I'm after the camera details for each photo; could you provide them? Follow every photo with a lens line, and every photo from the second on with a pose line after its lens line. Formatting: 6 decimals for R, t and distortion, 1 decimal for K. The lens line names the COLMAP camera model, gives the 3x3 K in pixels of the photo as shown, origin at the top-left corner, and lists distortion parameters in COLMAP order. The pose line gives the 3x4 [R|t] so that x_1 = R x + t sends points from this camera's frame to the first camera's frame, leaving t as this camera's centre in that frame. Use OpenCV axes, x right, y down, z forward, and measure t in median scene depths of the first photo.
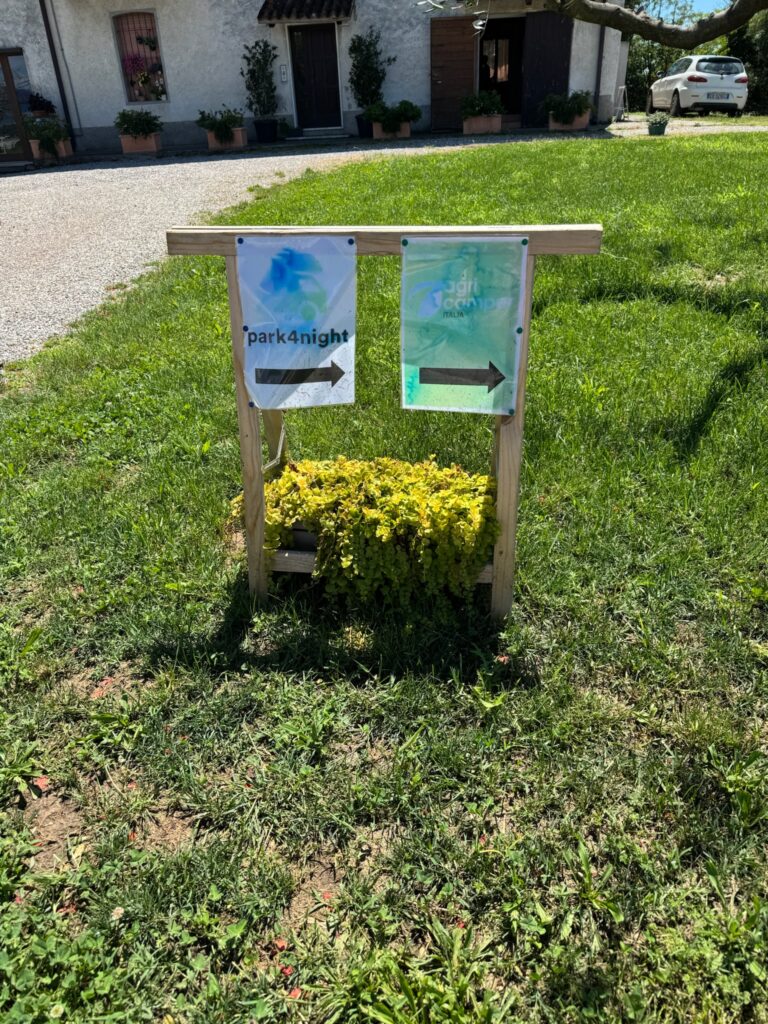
lens RADIAL K [[728.2, 0, 384.0], [0, 728.2, 512.0], [0, 0, 1]] dist [-0.001774, -0.002004]
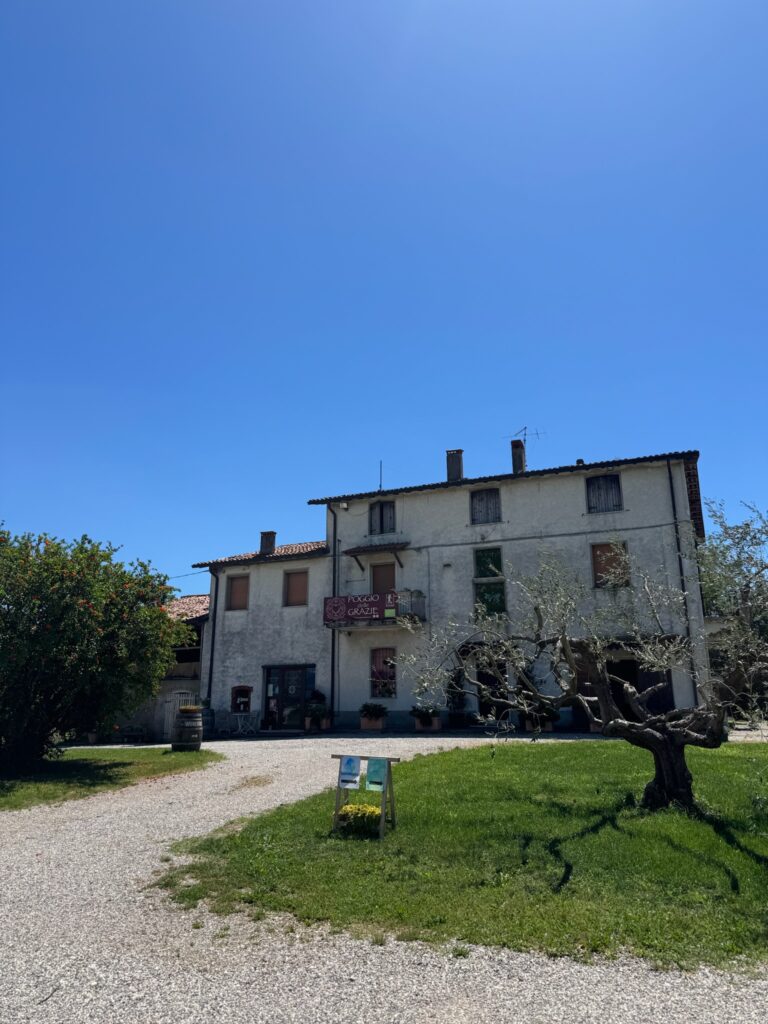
lens RADIAL K [[713.8, 0, 384.0], [0, 713.8, 512.0], [0, 0, 1]] dist [0.101247, -0.000563]
pose [[0.954134, -0.033788, -0.297468, 0.151624], [-0.178633, 0.733106, -0.656237, 0.154017], [0.240248, 0.679275, 0.693445, -0.340243]]
